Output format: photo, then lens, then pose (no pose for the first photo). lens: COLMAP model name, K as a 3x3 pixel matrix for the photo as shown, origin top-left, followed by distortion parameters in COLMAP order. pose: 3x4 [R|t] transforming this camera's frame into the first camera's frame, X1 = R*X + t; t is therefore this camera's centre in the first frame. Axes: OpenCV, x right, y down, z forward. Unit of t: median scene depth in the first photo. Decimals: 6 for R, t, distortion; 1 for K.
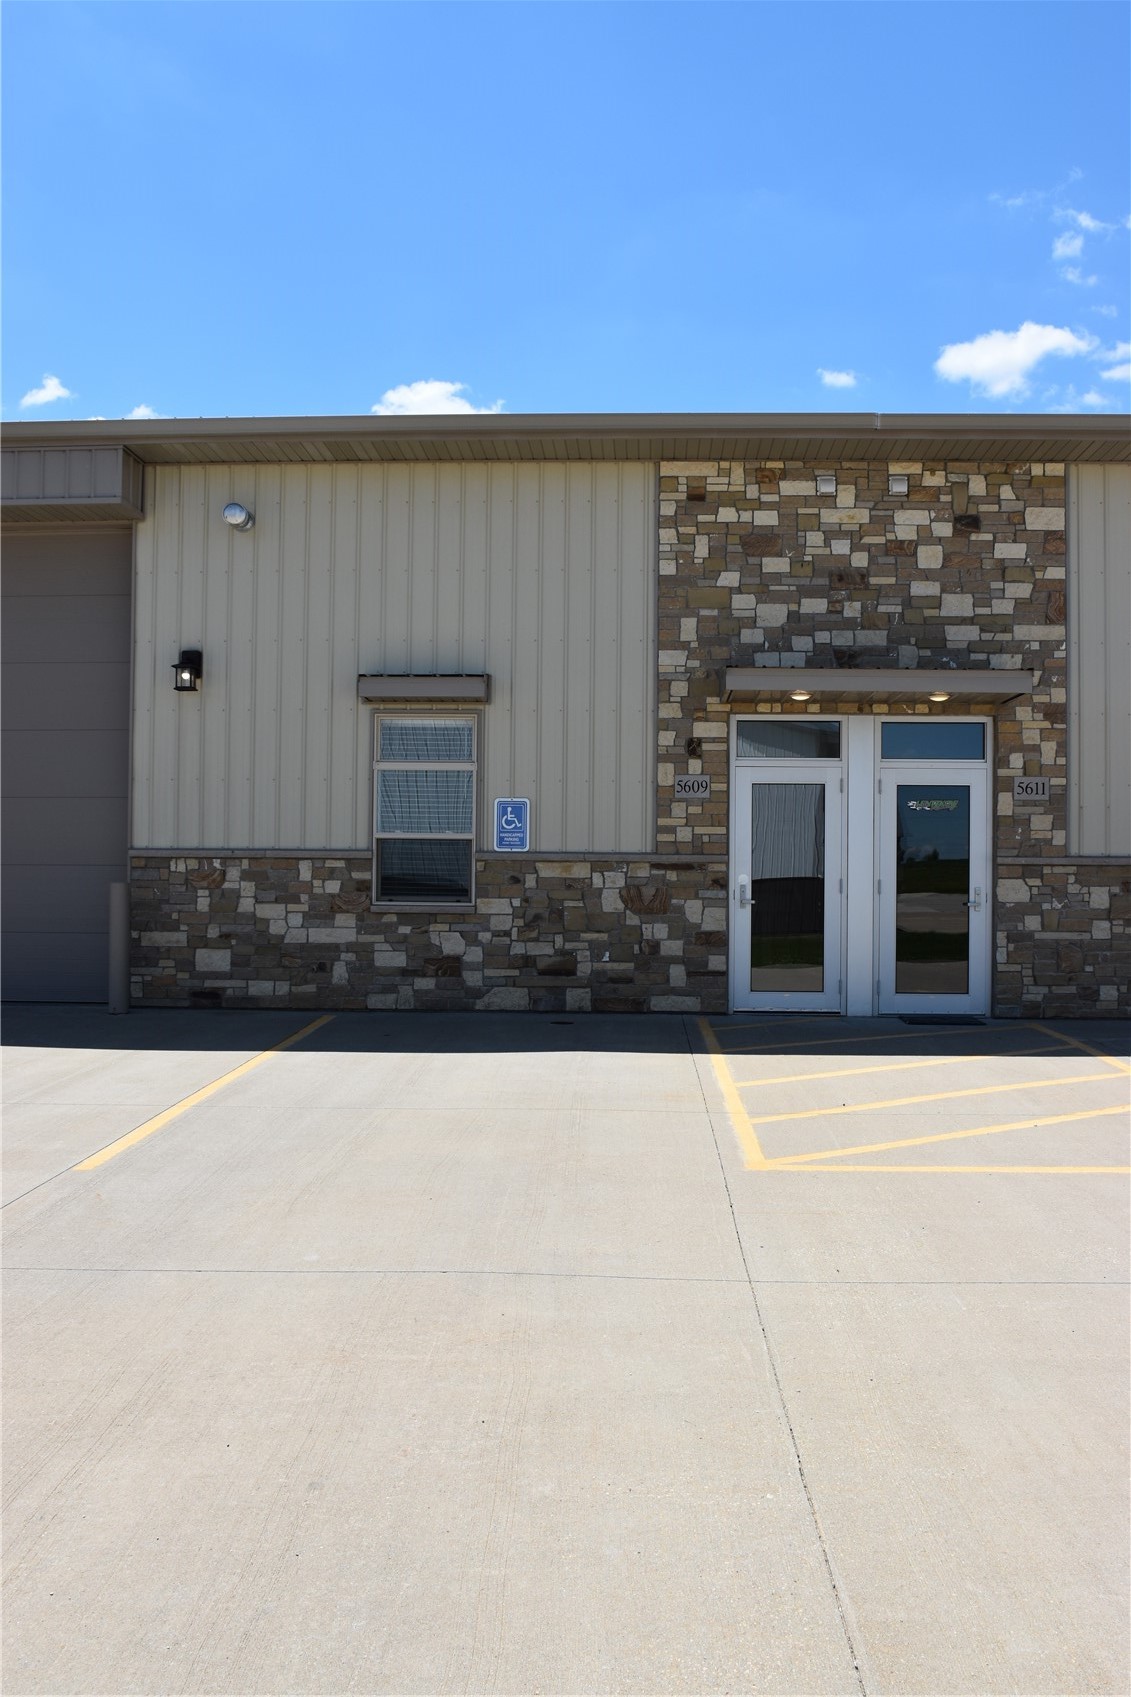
lens RADIAL K [[1537.3, 0, 569.7], [0, 1537.3, 898.0], [0, 0, 1]] dist [-0.076595, 0.000000]
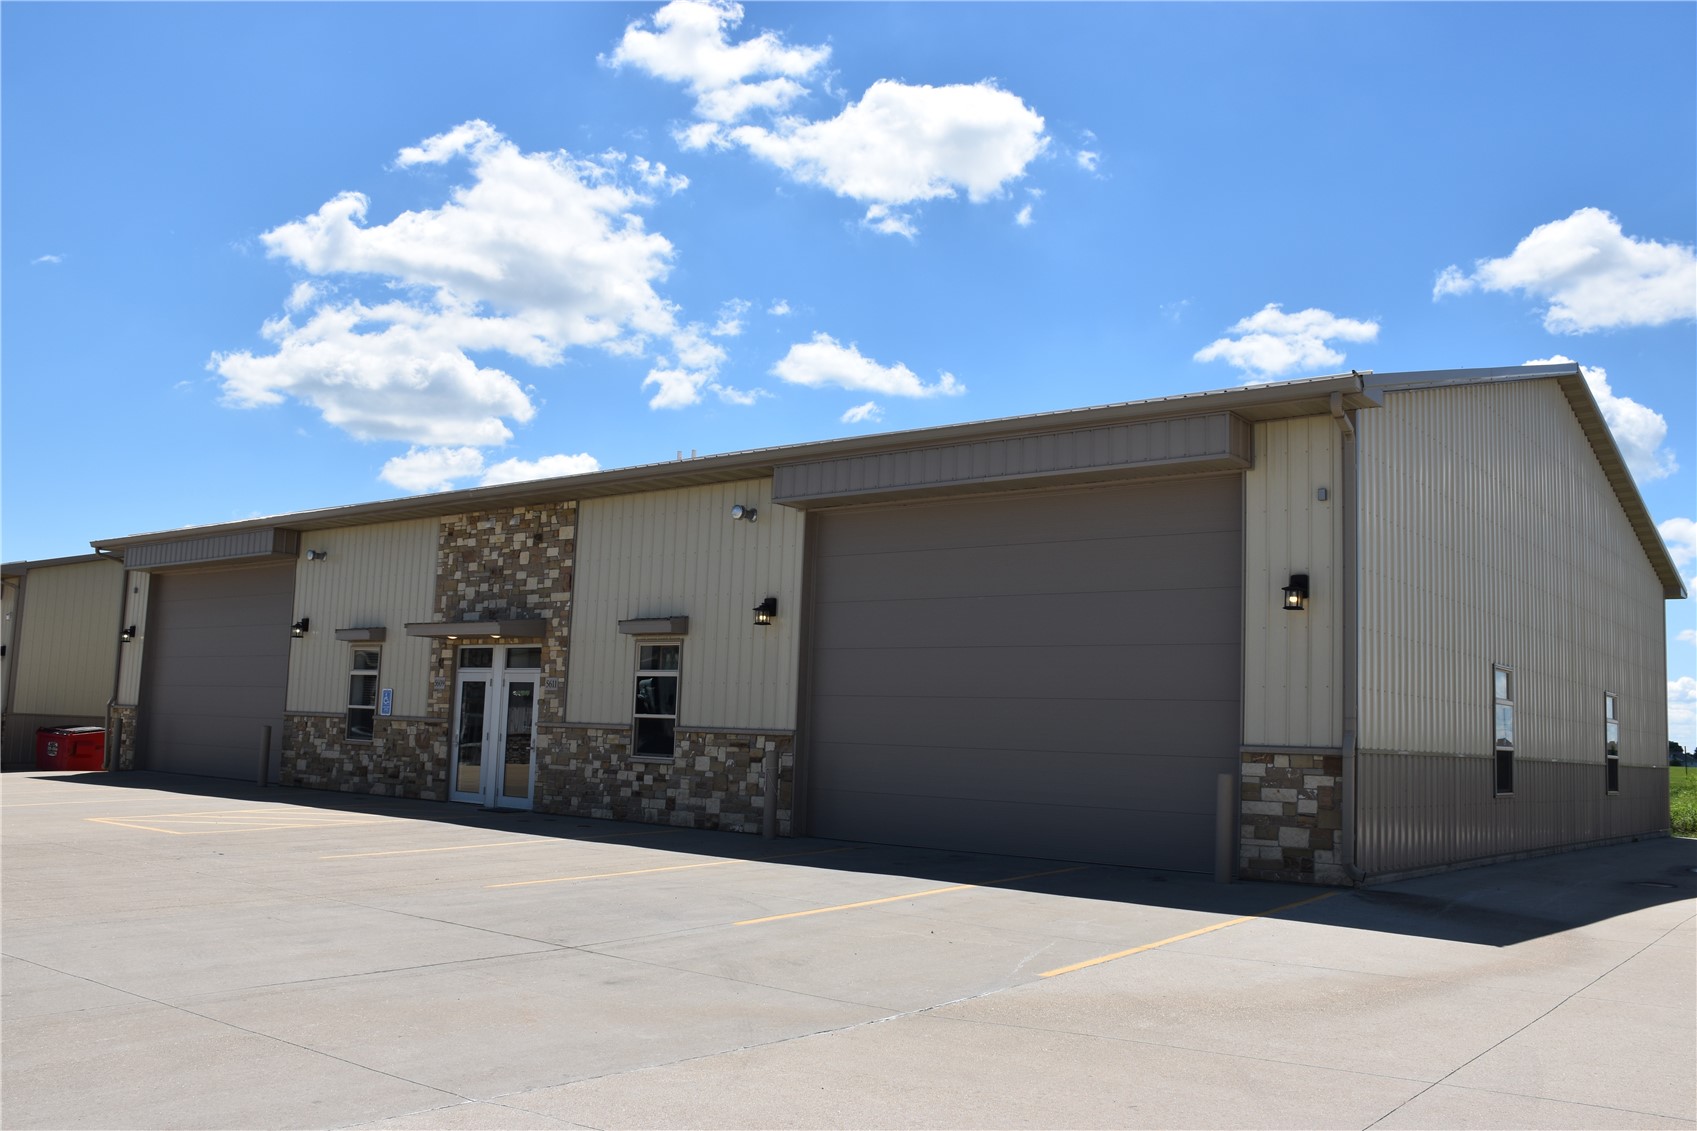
lens RADIAL K [[1282.9, 0, 816.9], [0, 1282.9, 683.8], [0, 0, 1]] dist [-0.056957, 0.000552]
pose [[0.827690, 0.002098, -0.561181, 1.371630], [-0.046253, 0.996846, -0.064493, 0.009990], [0.559276, 0.079337, 0.825177, -0.058937]]
